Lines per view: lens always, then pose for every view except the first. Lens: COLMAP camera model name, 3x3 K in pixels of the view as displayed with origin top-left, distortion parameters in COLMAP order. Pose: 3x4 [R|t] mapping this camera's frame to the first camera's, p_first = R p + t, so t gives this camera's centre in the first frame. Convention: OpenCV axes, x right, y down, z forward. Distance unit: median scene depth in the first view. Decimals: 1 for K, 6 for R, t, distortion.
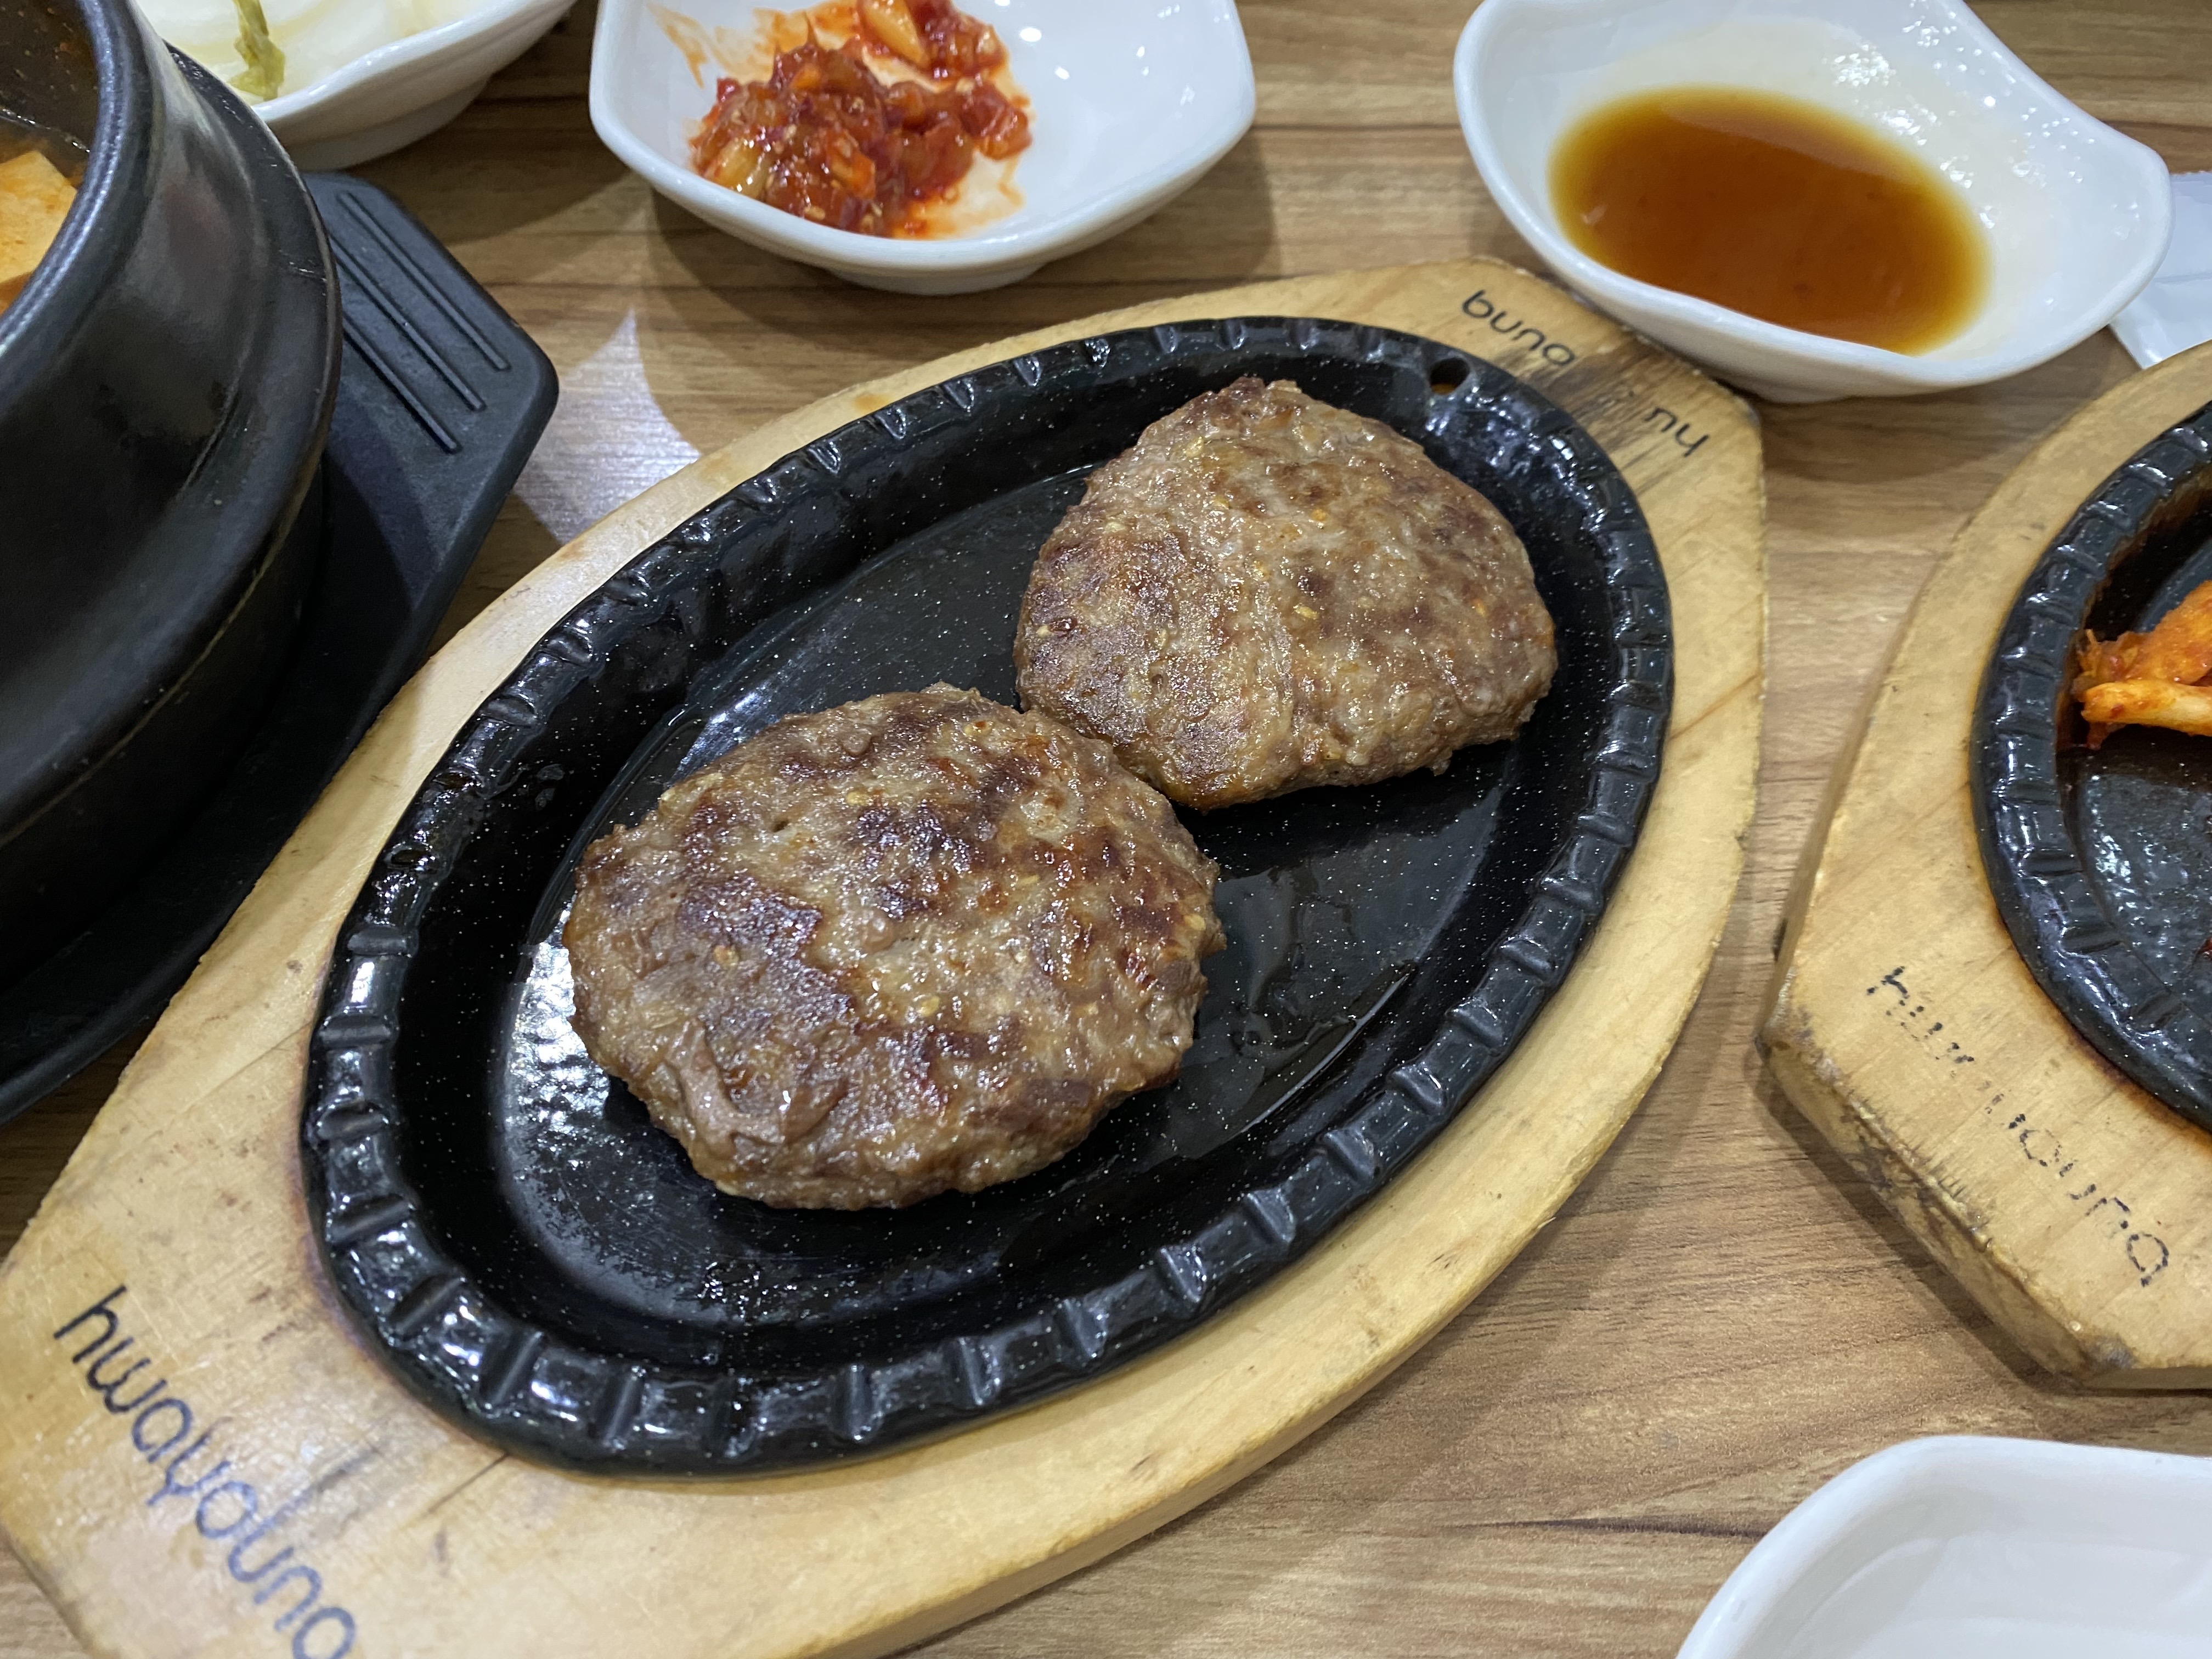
lens RADIAL K [[1788.8, 0, 1106.0], [0, 1788.8, 829.5], [0, 0, 1]] dist [0.000220, -0.081741]
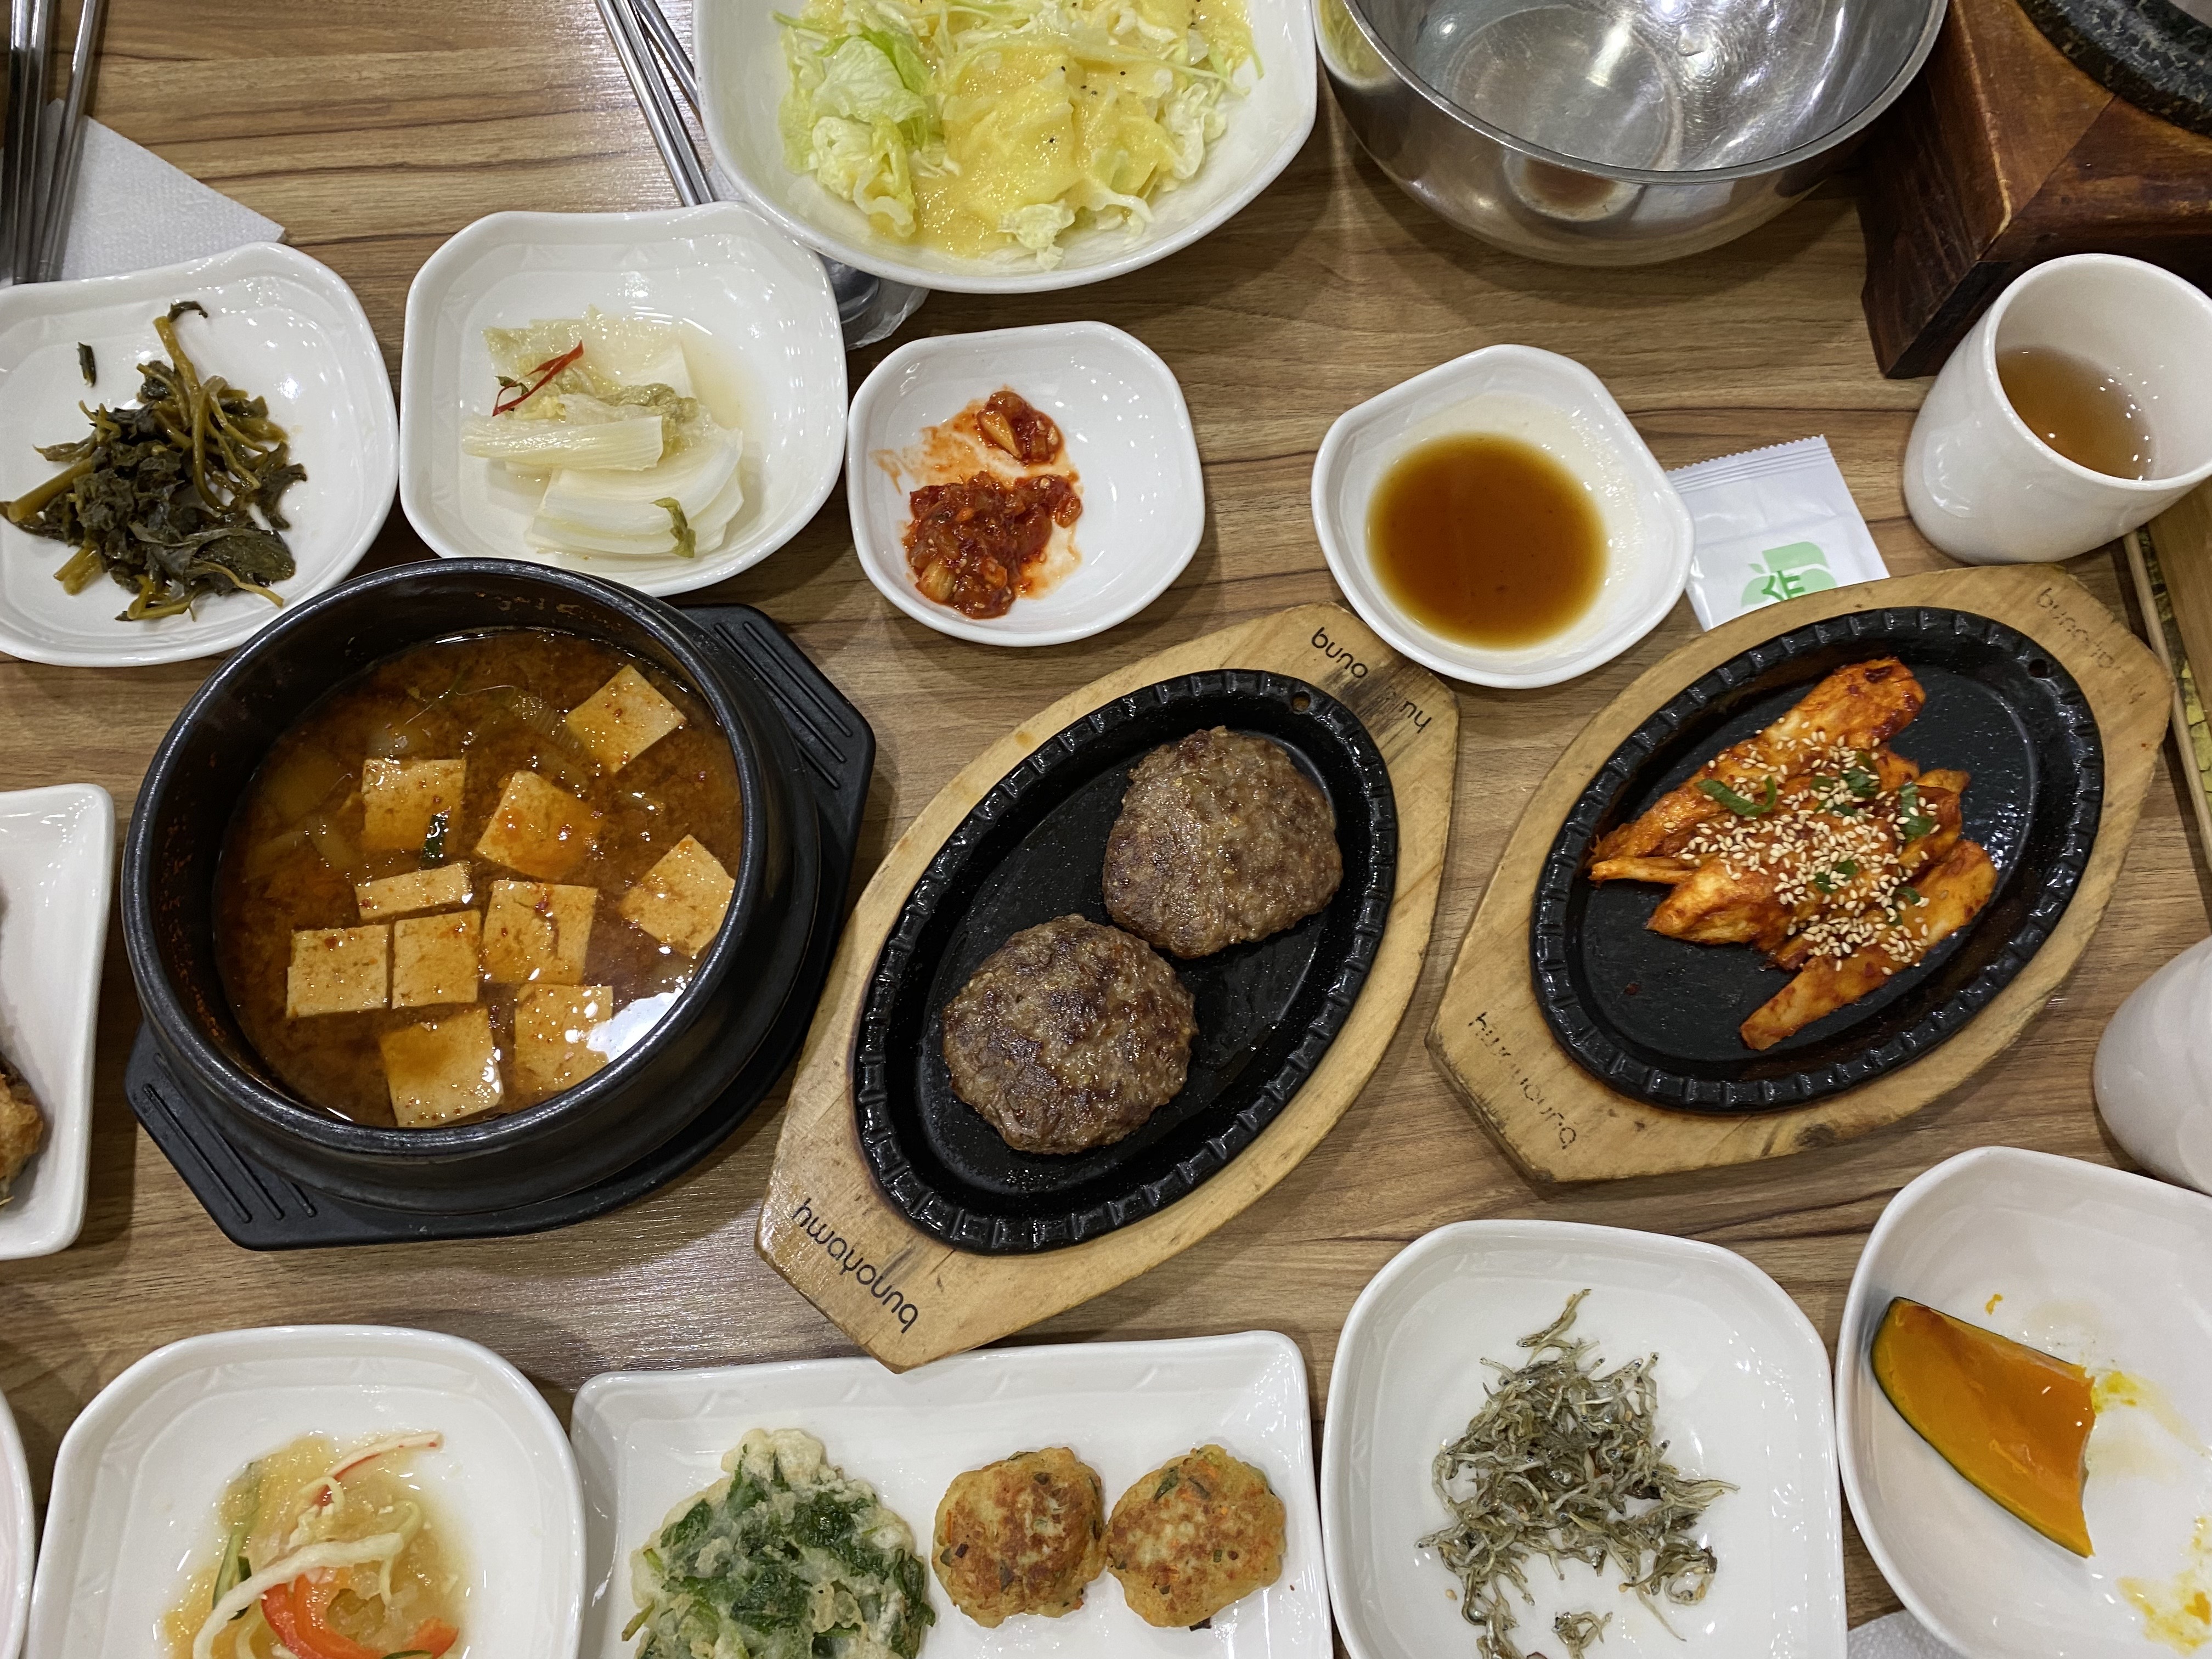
lens RADIAL K [[1560.8, 0, 1071.5], [0, 1560.8, 889.1], [0, 0, 1]] dist [-0.003689, -0.004212]
pose [[0.998306, -0.046426, -0.035058, -0.022926], [0.053885, 0.965061, 0.256424, -0.649162], [0.021929, -0.257878, 0.965929, -0.984693]]
